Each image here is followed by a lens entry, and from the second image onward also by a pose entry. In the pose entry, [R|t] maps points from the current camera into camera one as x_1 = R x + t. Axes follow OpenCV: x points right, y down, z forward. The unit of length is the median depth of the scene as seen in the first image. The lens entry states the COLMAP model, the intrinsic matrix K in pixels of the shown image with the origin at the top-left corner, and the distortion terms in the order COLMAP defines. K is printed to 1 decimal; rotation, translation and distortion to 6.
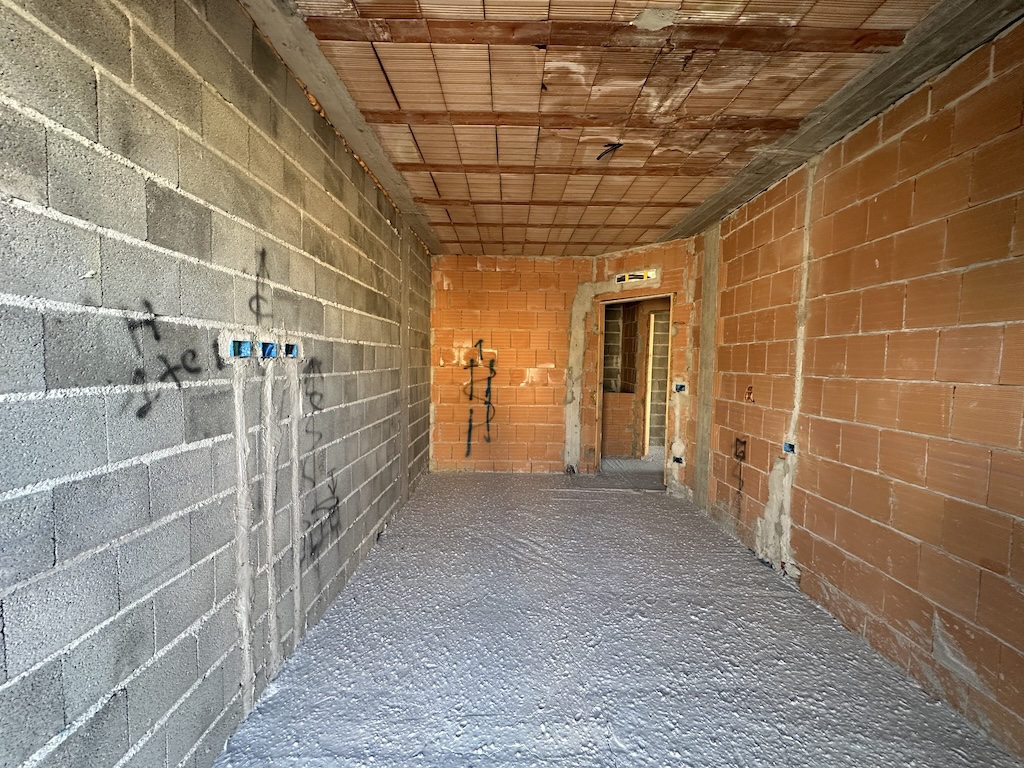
lens RADIAL K [[408.4, 0, 510.1], [0, 408.4, 384.0], [0, 0, 1]] dist [-0.001449, 0.000020]
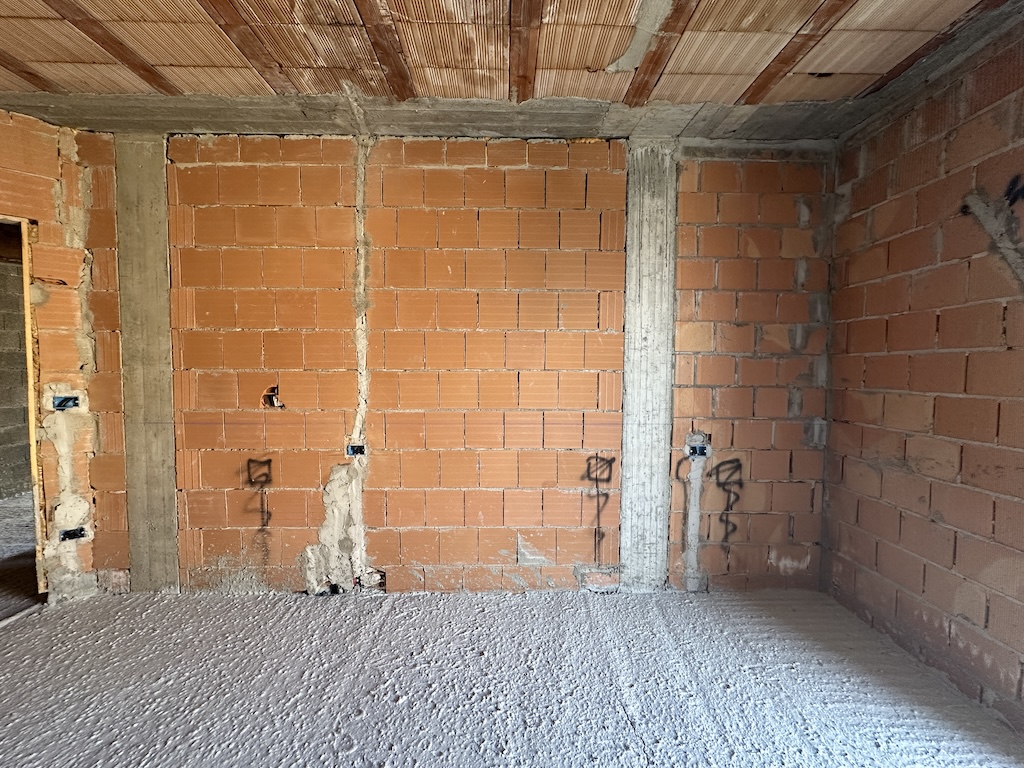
lens RADIAL K [[408.4, 0, 510.1], [0, 408.4, 383.9], [0, 0, 1]] dist [-0.001449, 0.000020]
pose [[-0.018762, -0.057998, 0.998140, -0.205935], [0.053380, 0.996834, 0.058926, -0.023506], [-0.998398, 0.054386, -0.015607, 0.637027]]
